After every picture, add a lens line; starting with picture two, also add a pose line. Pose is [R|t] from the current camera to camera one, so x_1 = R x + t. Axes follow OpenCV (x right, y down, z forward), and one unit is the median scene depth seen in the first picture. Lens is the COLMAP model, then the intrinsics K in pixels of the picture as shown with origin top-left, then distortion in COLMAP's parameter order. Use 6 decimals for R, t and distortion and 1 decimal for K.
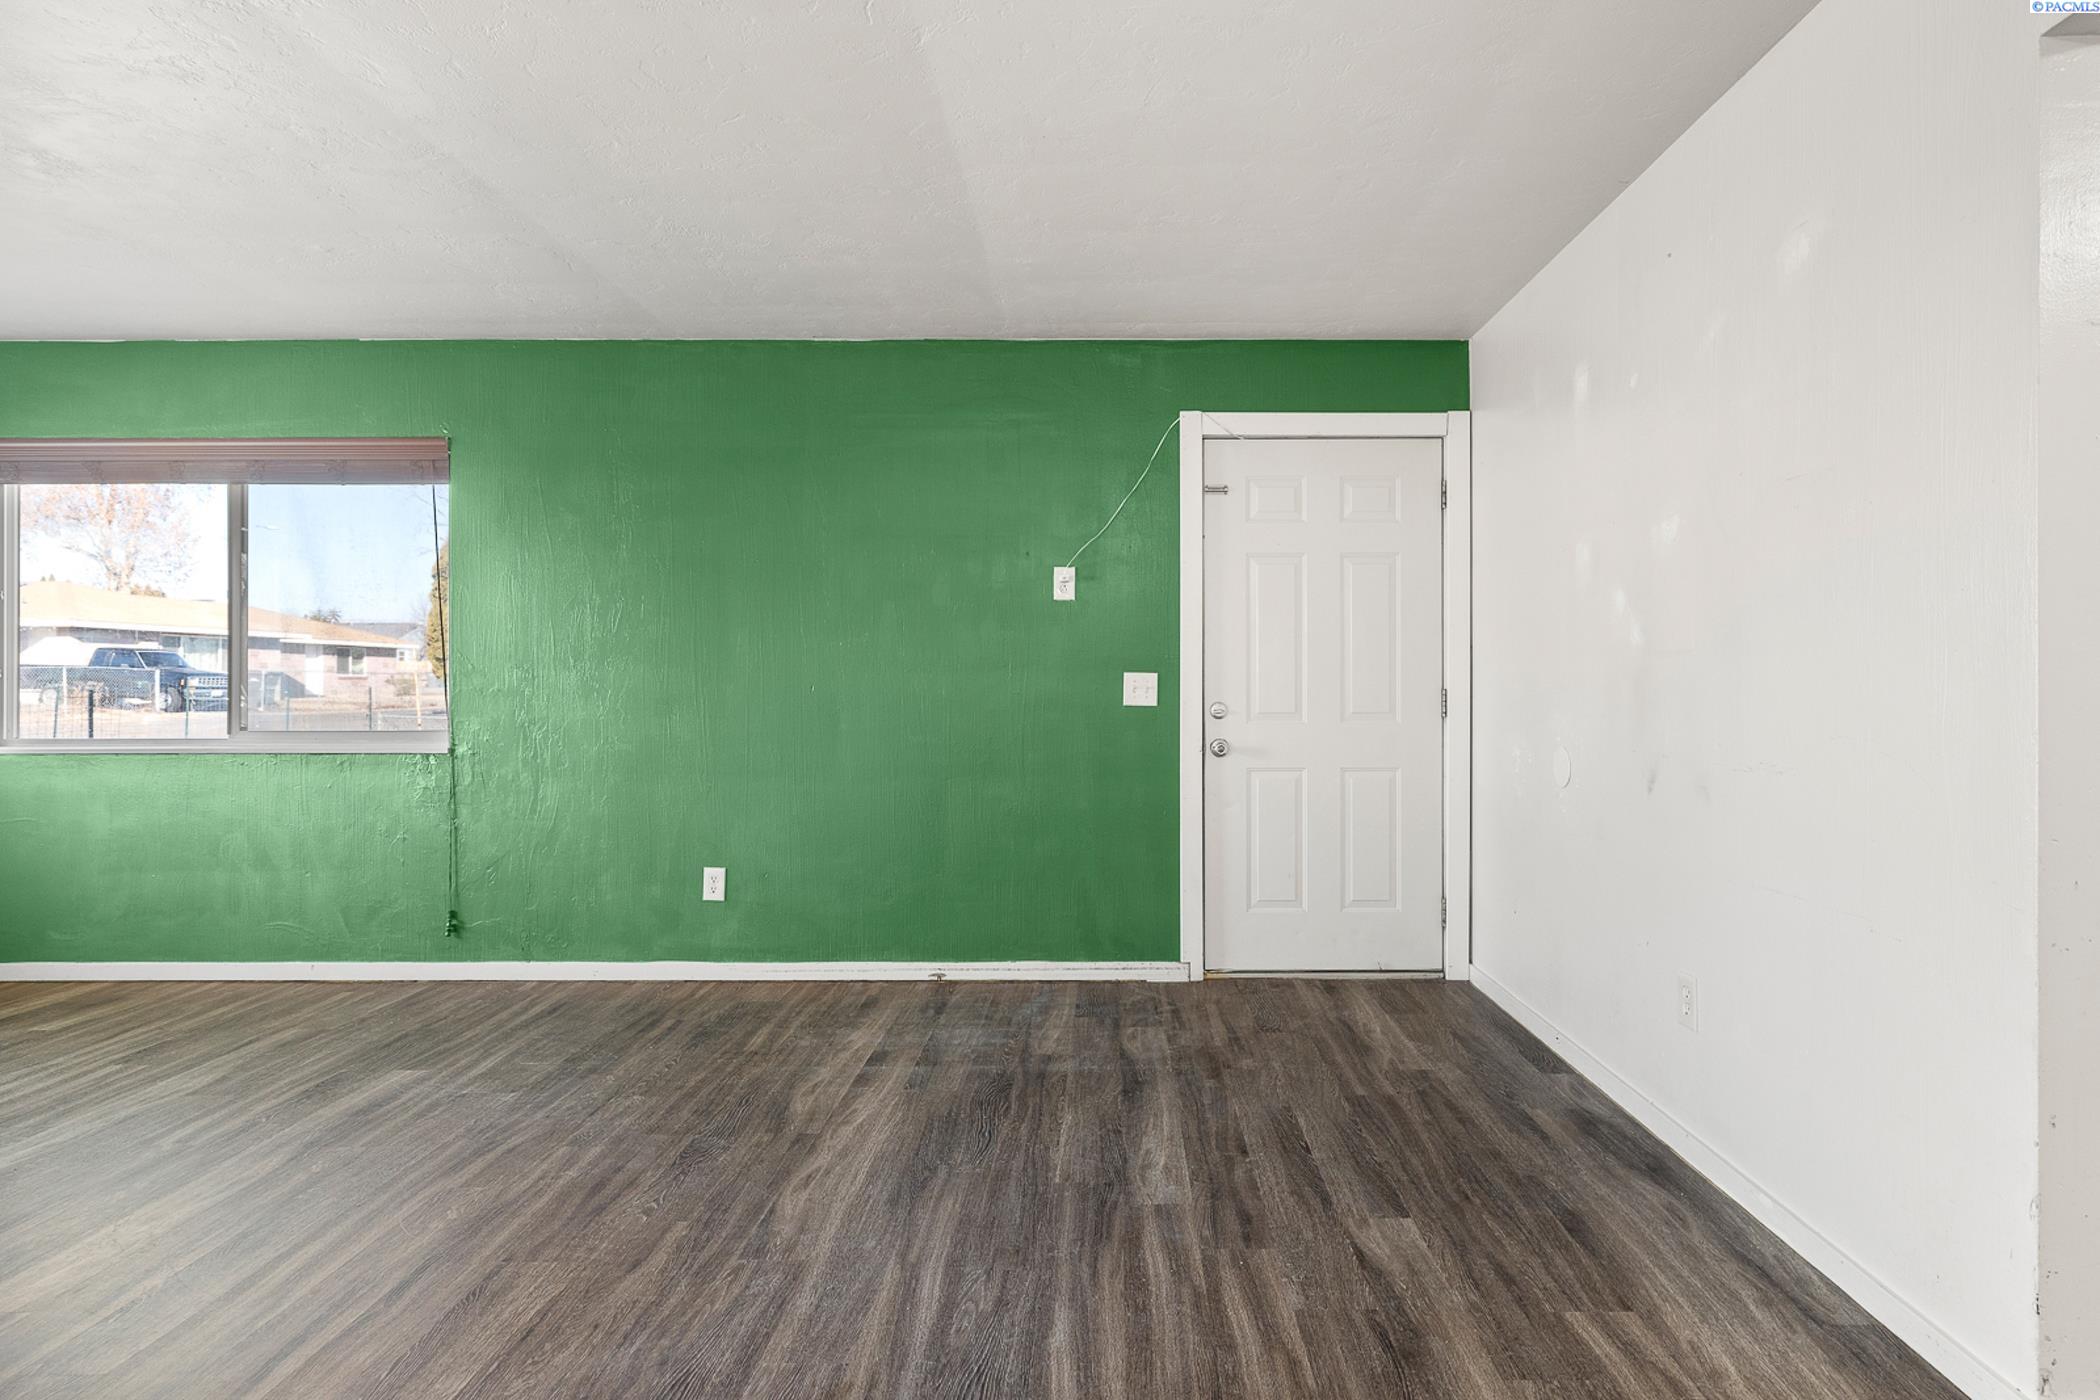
lens RADIAL K [[1089.8, 0, 1099.3], [0, 1089.8, 695.1], [0, 0, 1]] dist [0.001580, -0.000641]
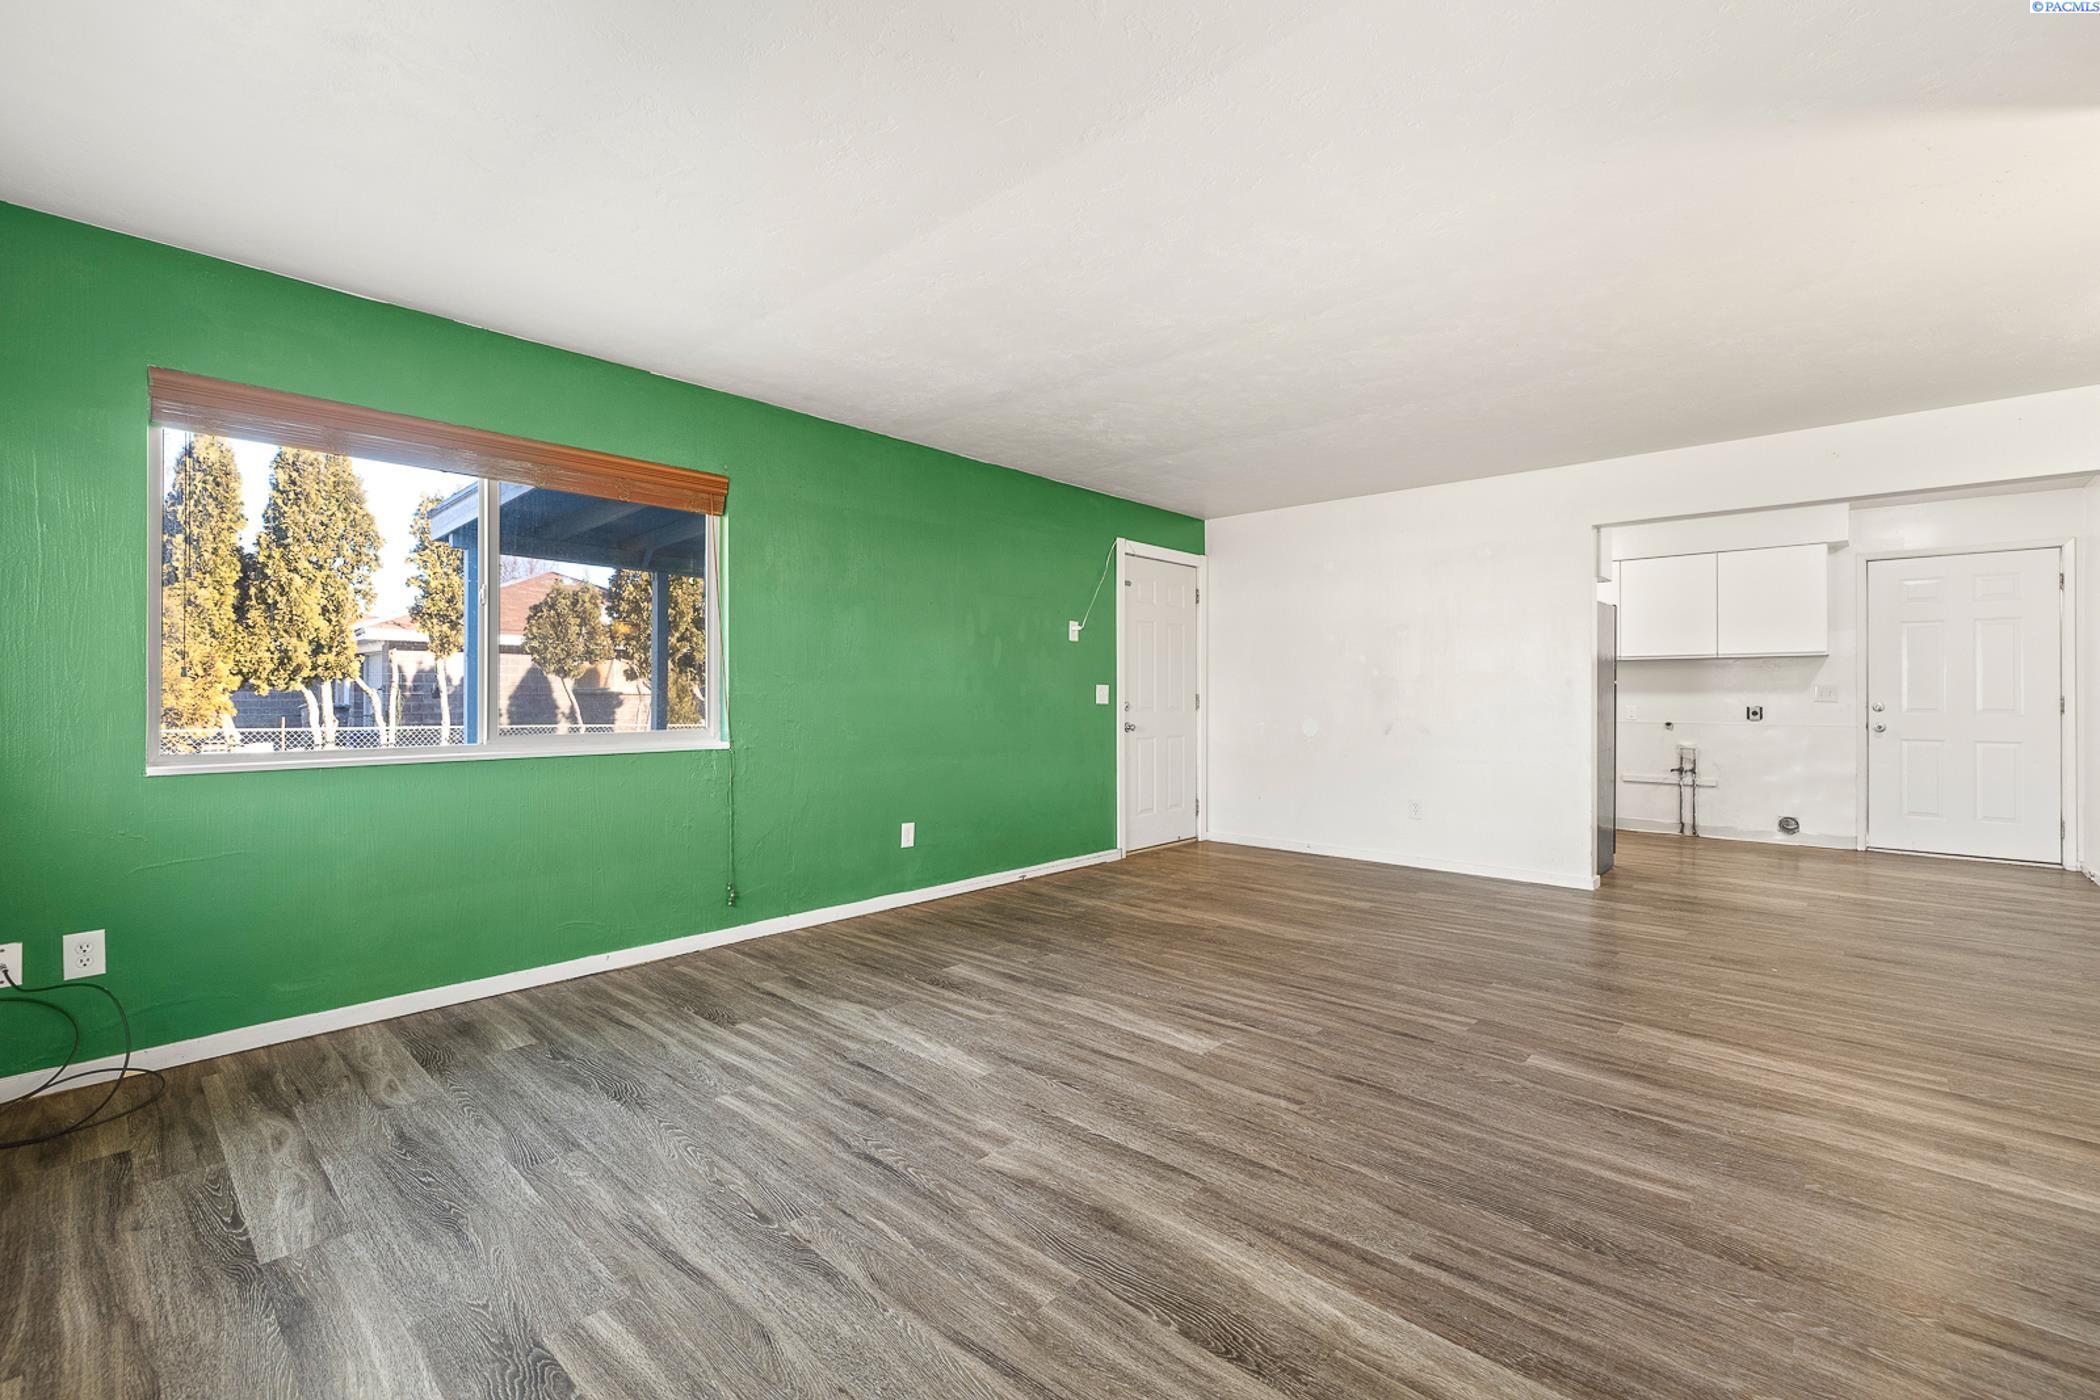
lens RADIAL K [[889.4, 0, 1045.7], [0, 889.4, 695.8], [0, 0, 1]] dist [-0.001645, 0.000167]
pose [[0.676681, -0.000076, 0.736276, -1.317640], [0.003738, 0.999987, -0.003332, 0.001706], [-0.736266, 0.005007, 0.676673, 0.133647]]
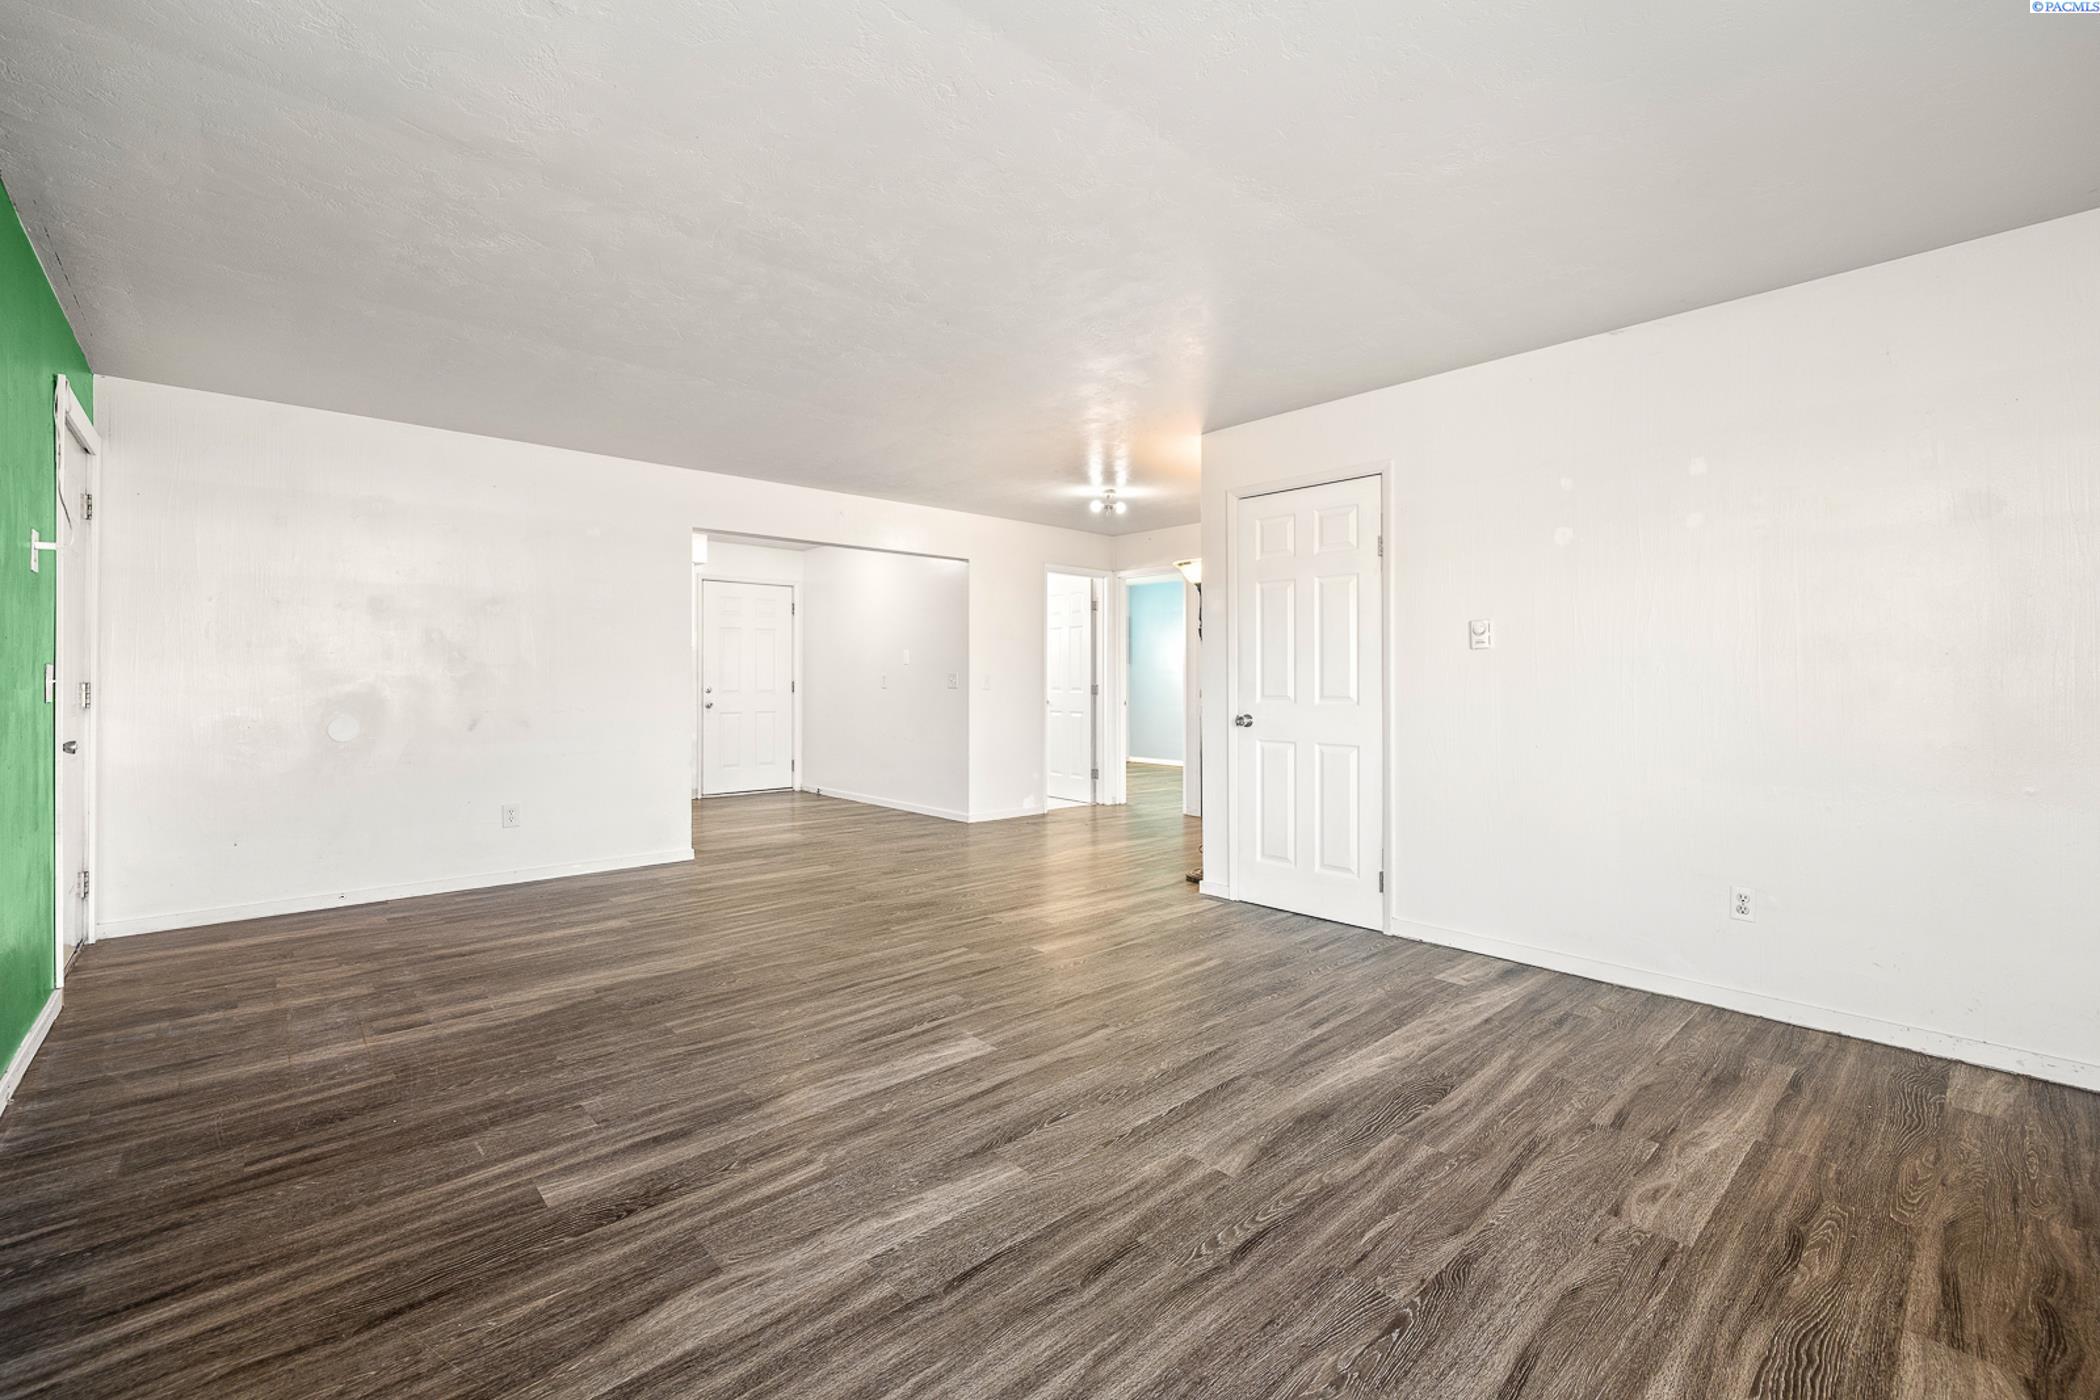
lens RADIAL K [[889.4, 0, 1036.1], [0, 889.4, 684.6], [0, 0, 1]] dist [-0.001645, 0.000167]
pose [[-0.668209, -0.004105, 0.743962, -1.241860], [0.006200, 0.999919, 0.011086, -0.009887], [-0.743948, 0.012021, -0.668130, 1.094267]]
